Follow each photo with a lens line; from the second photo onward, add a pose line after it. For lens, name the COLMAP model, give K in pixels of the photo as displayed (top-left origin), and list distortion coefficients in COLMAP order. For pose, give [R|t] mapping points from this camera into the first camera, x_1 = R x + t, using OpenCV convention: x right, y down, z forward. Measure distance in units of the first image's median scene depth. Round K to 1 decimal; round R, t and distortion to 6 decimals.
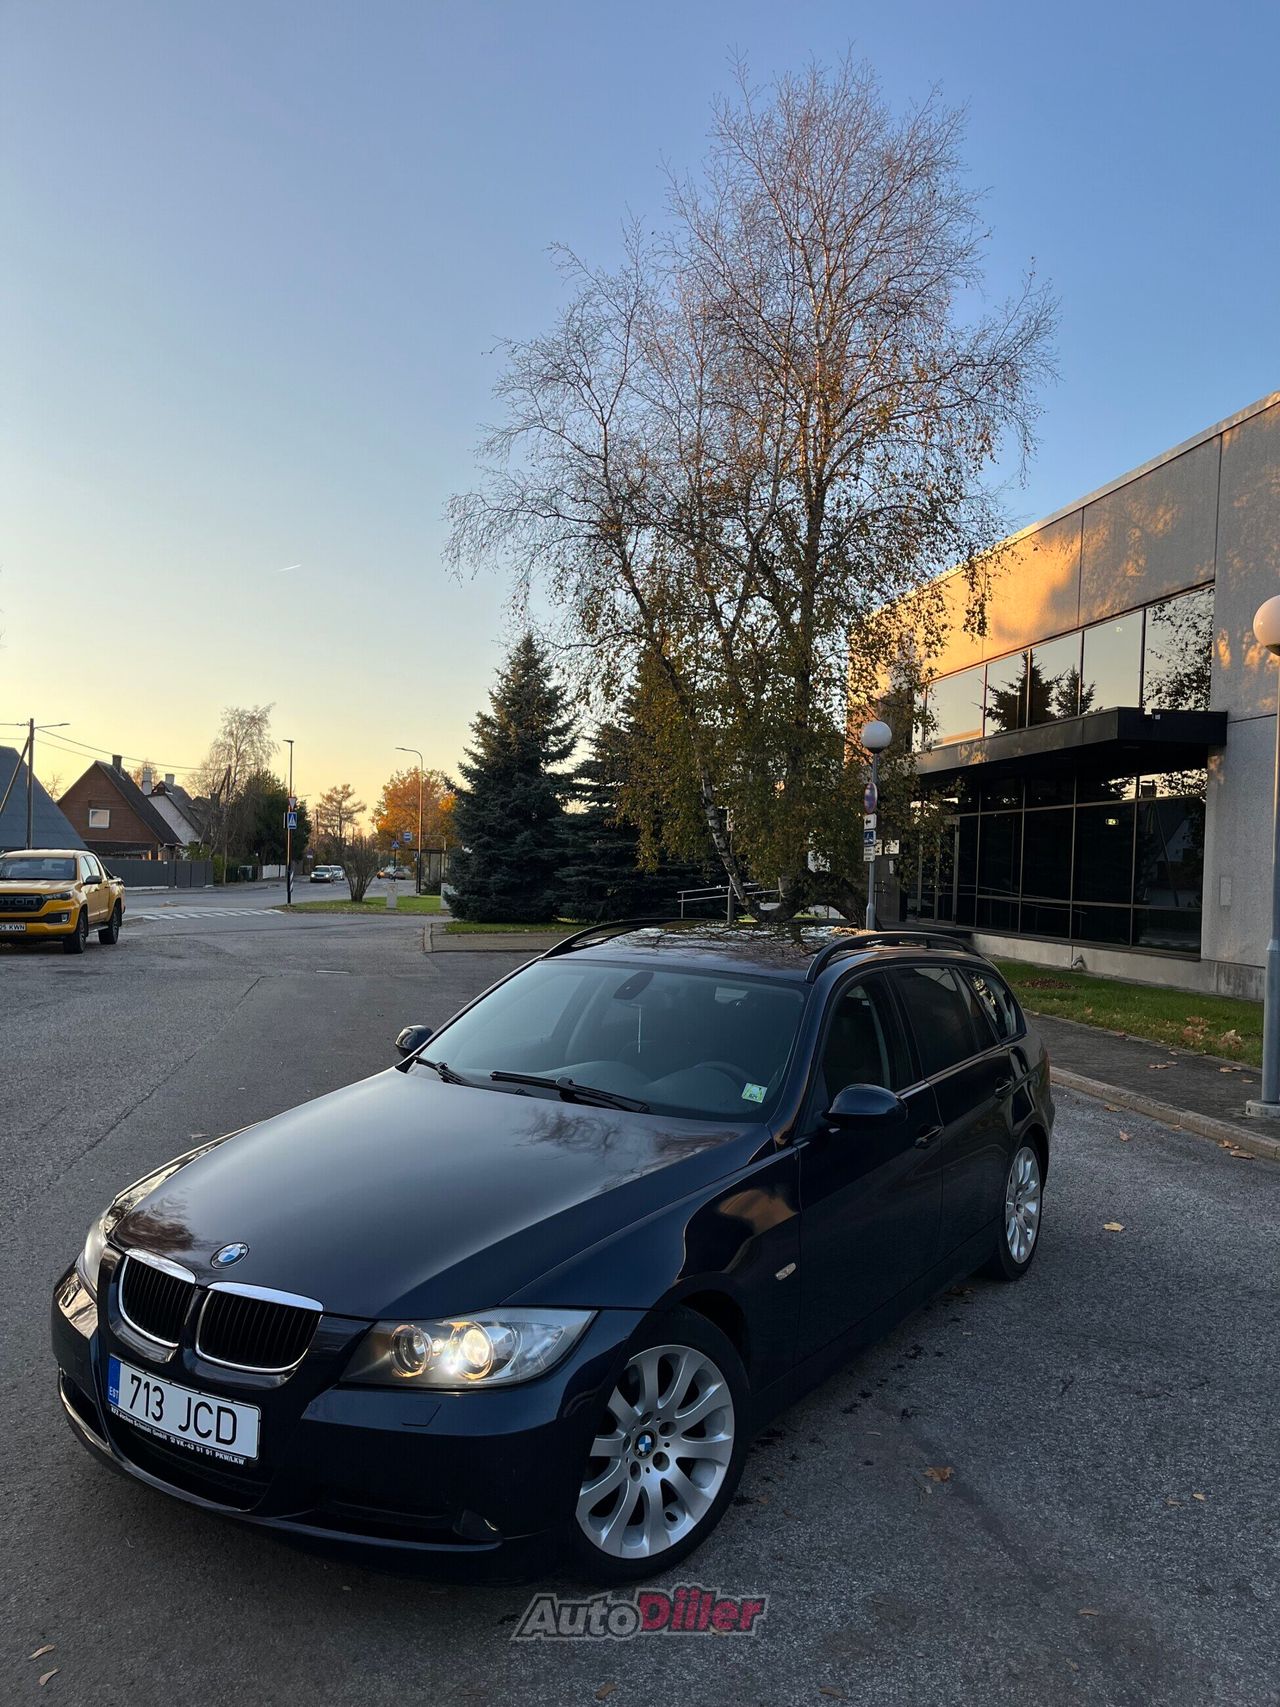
lens RADIAL K [[1297.2, 0, 646.6], [0, 1297.2, 849.2], [0, 0, 1]] dist [0.058553, -0.078037]
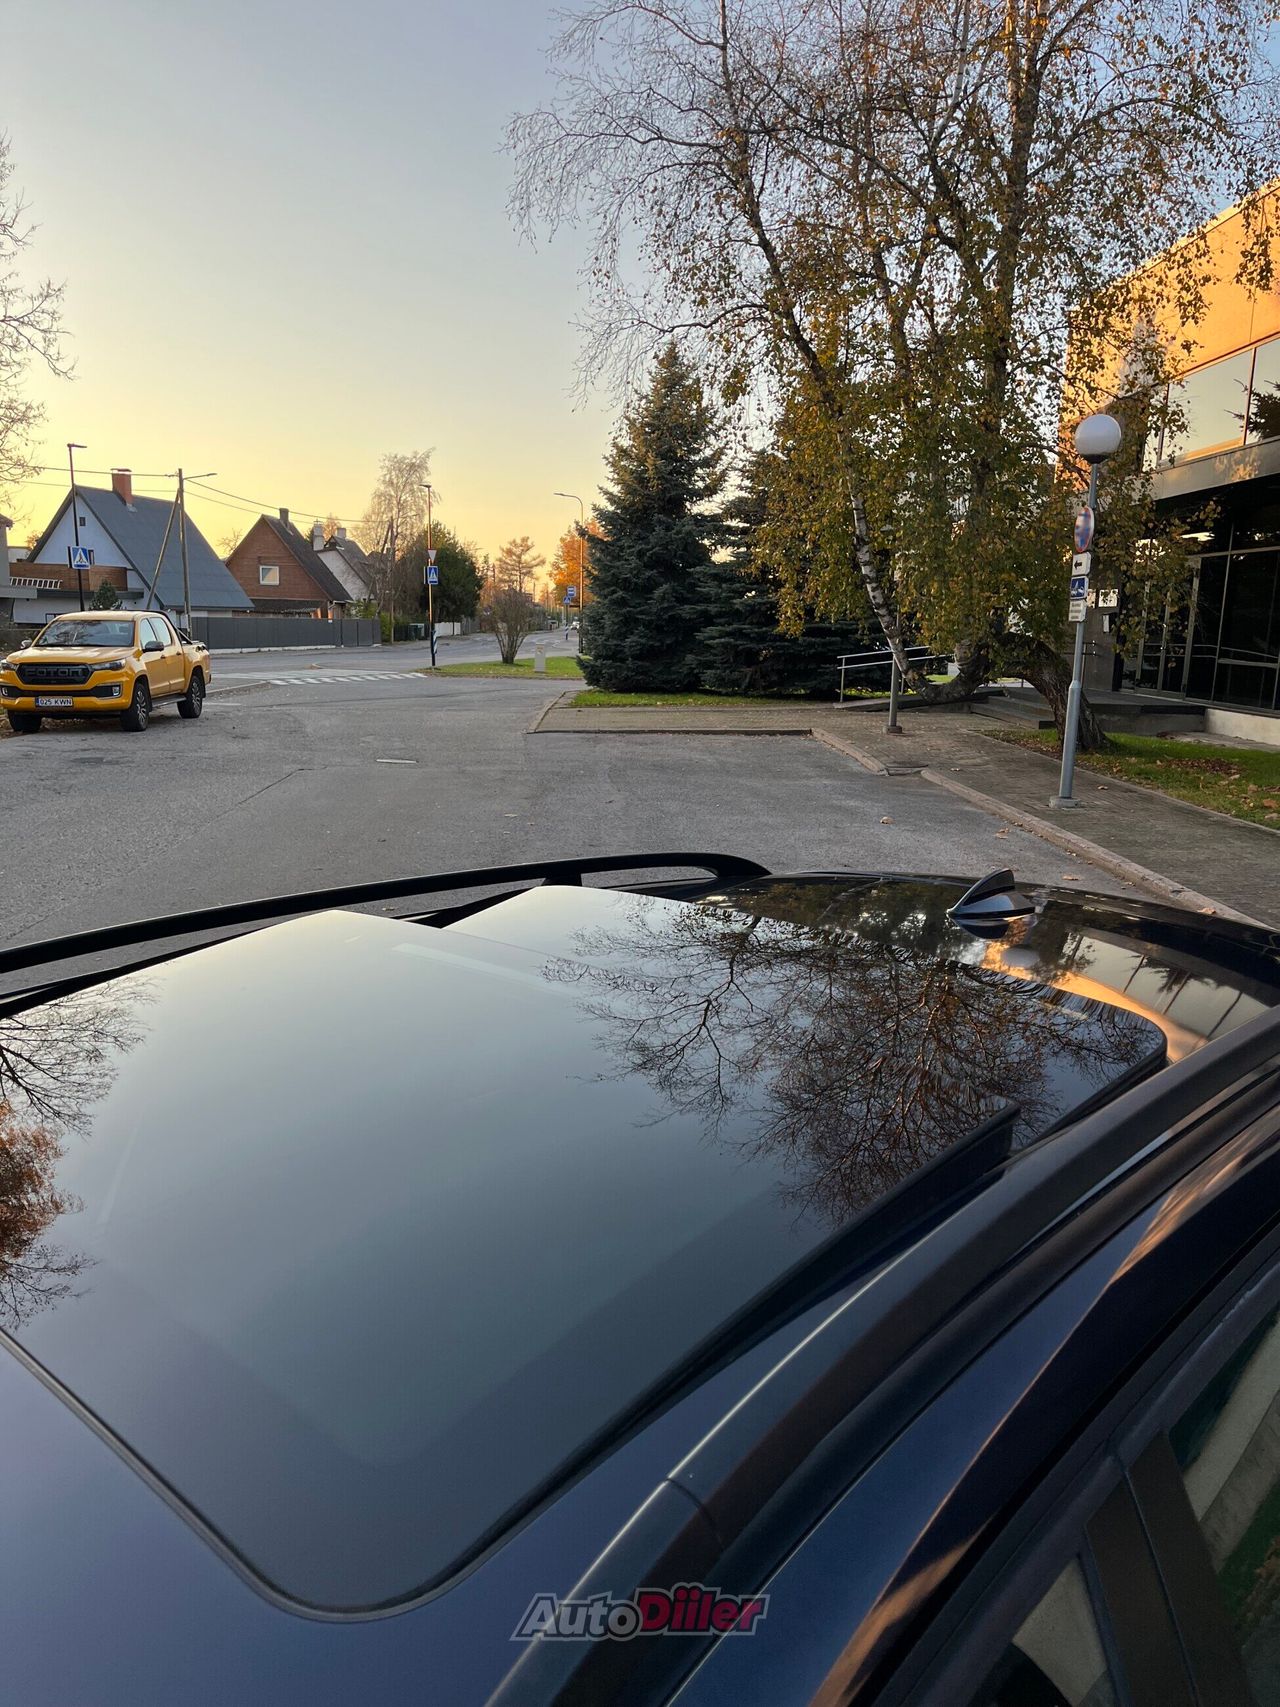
lens RADIAL K [[1297.2, 0, 643.0], [0, 1297.2, 860.7], [0, 0, 1]] dist [0.058553, -0.078037]
pose [[0.988990, 0.019337, -0.146712, 0.024769], [0.009587, 0.980971, 0.193920, -0.001707], [0.147670, -0.193191, 0.969985, 0.138237]]
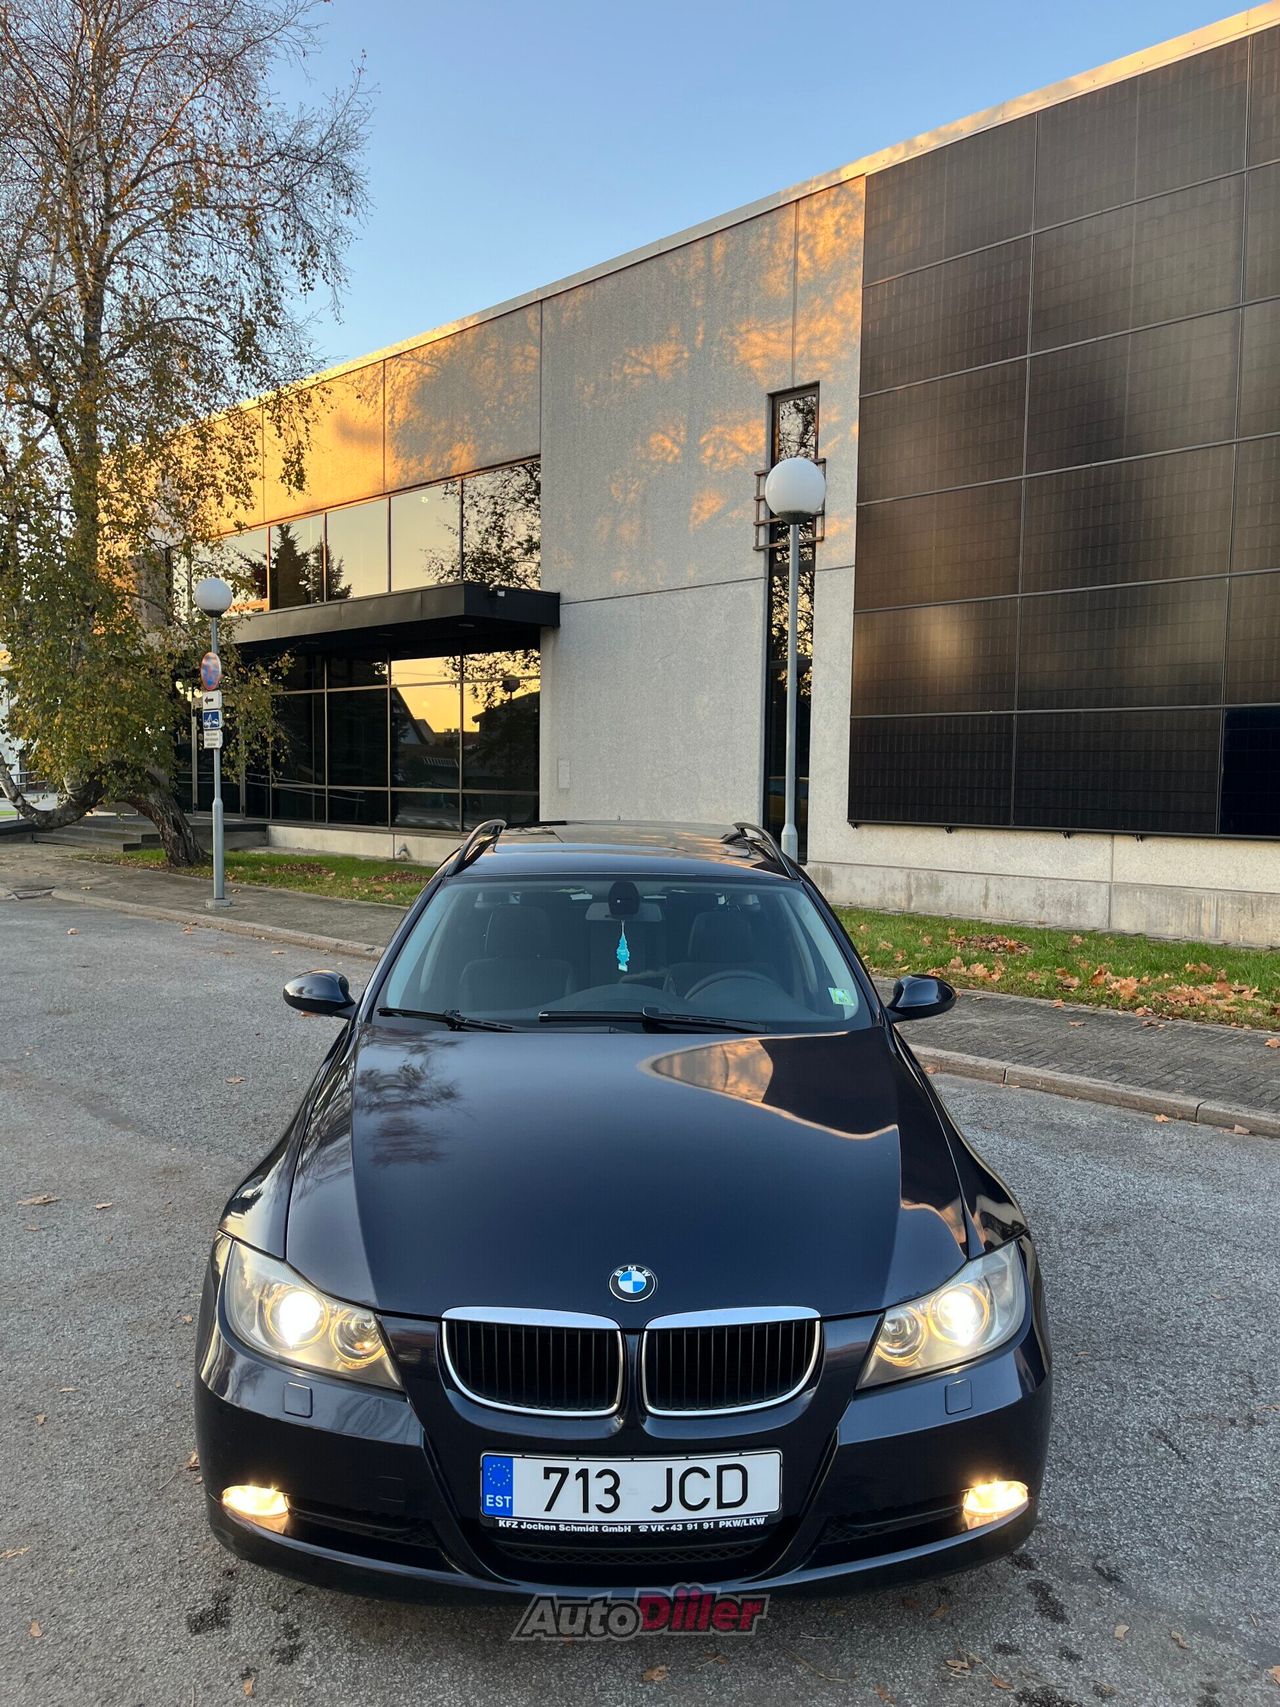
lens RADIAL K [[1297.2, 0, 644.6], [0, 1297.2, 868.8], [0, 0, 1]] dist [0.058553, -0.078037]
pose [[0.819942, -0.066015, 0.568627, -0.047754], [0.007222, 0.994442, 0.105036, 0.000050], [-0.572401, -0.082017, 0.815862, 0.083296]]
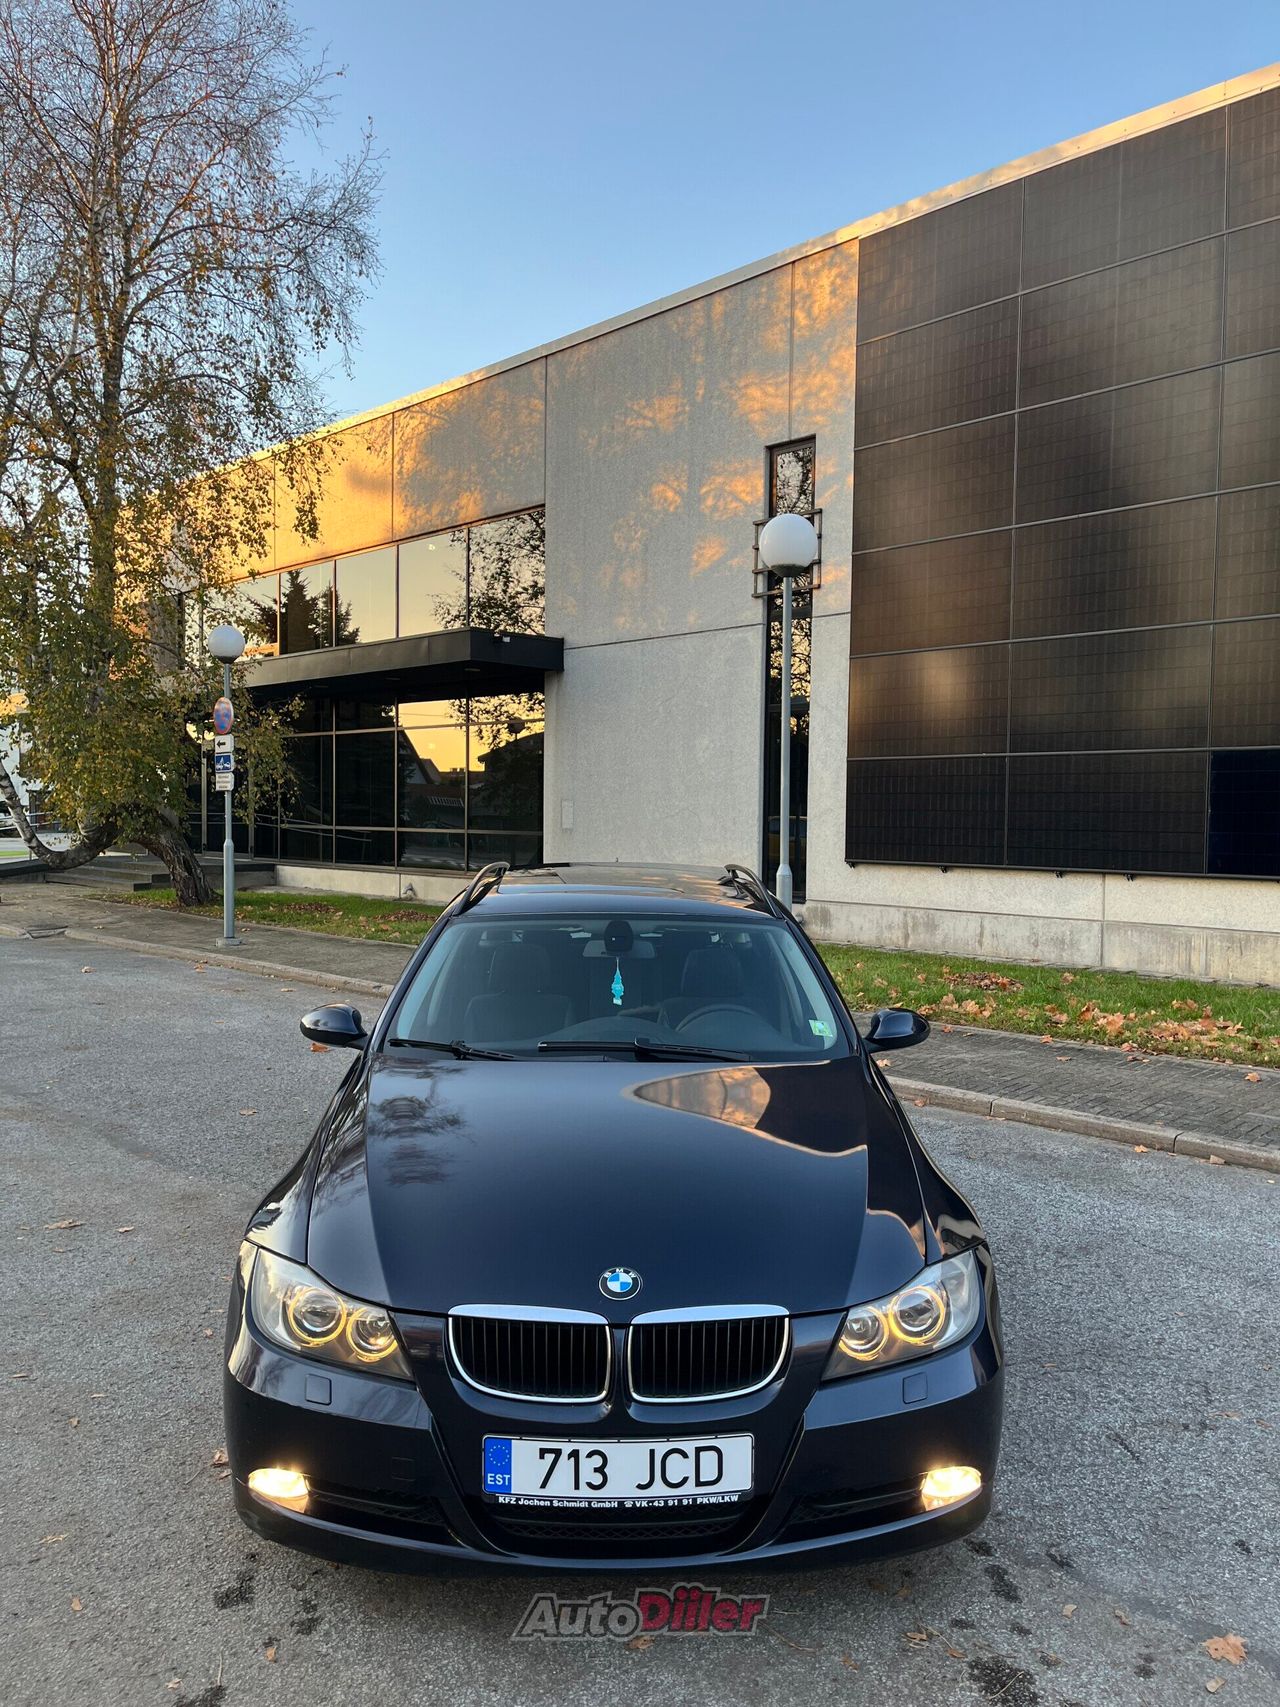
lens RADIAL K [[1297.2, 0, 643.2], [0, 1297.2, 868.3], [0, 0, 1]] dist [0.058553, -0.078037]
pose [[0.822713, -0.049470, 0.566300, -0.052015], [0.008286, 0.997144, 0.075070, -0.001107], [-0.568396, -0.057069, 0.820773, 0.074969]]
